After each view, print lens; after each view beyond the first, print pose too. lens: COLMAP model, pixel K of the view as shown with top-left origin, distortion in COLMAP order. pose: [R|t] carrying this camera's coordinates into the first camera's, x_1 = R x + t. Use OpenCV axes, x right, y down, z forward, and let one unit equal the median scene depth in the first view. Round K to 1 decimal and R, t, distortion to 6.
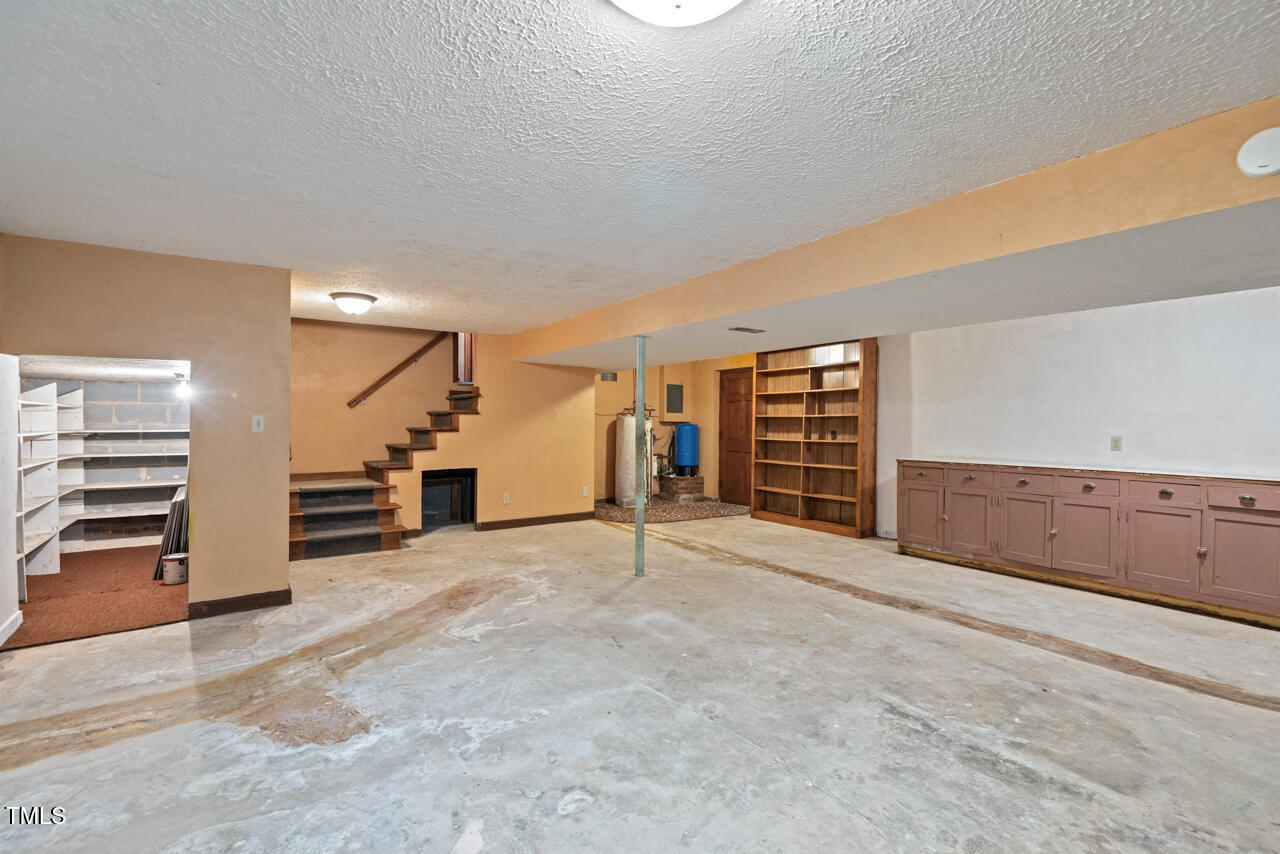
lens RADIAL K [[577.9, 0, 642.1], [0, 577.9, 428.2], [0, 0, 1]] dist [0.023452, -0.012405]
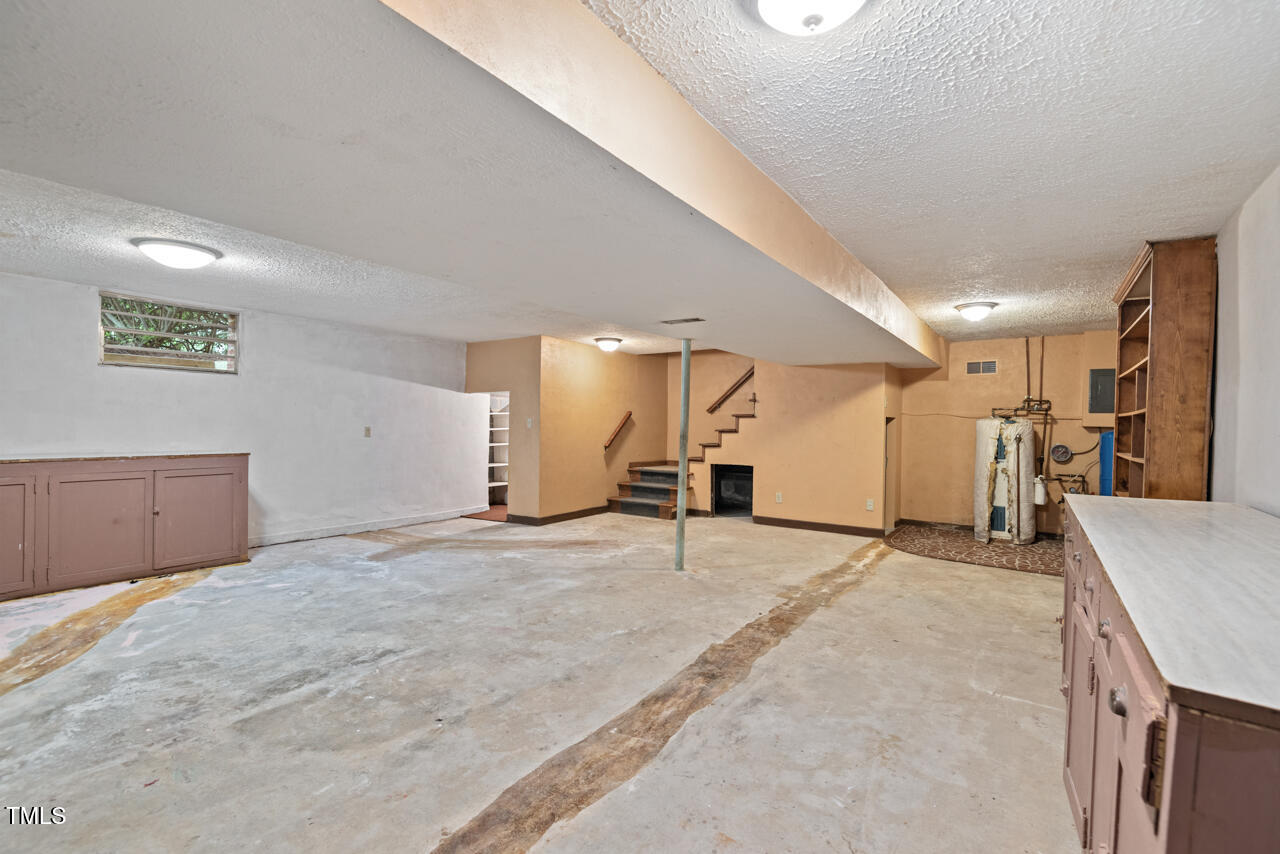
lens RADIAL K [[577.9, 0, 643.5], [0, 577.9, 433.1], [0, 0, 1]] dist [0.023452, -0.012405]
pose [[0.360833, 0.012673, -0.932544, 1.528432], [-0.020713, 0.999770, 0.005572, 0.009401], [0.932400, 0.017305, 0.361013, 0.917442]]
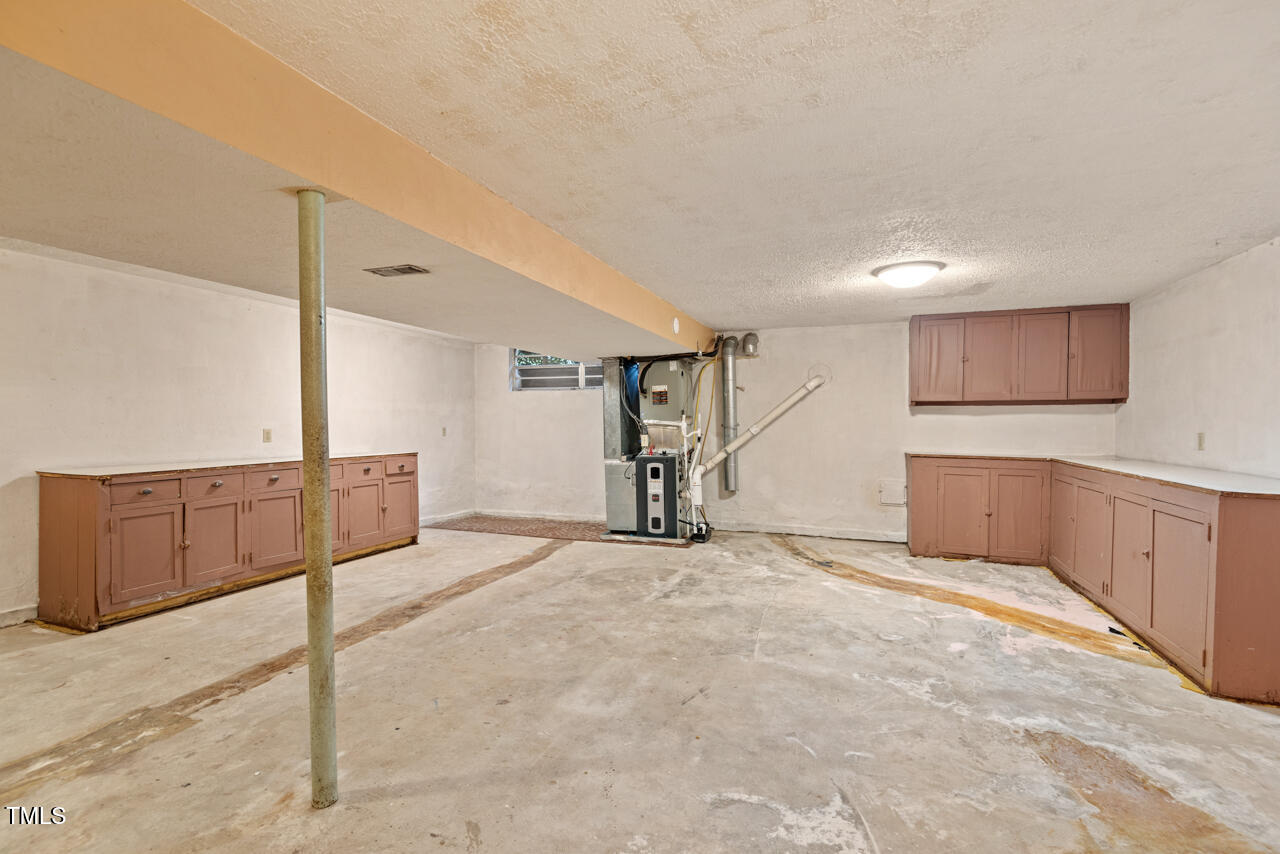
lens RADIAL K [[577.9, 0, 644.9], [0, 577.9, 422.7], [0, 0, 1]] dist [0.023452, -0.012405]
pose [[-0.565627, -0.012036, 0.824573, -0.746177], [0.000208, 0.999891, 0.014738, -0.019555], [-0.824661, 0.008508, -0.565563, 1.704863]]
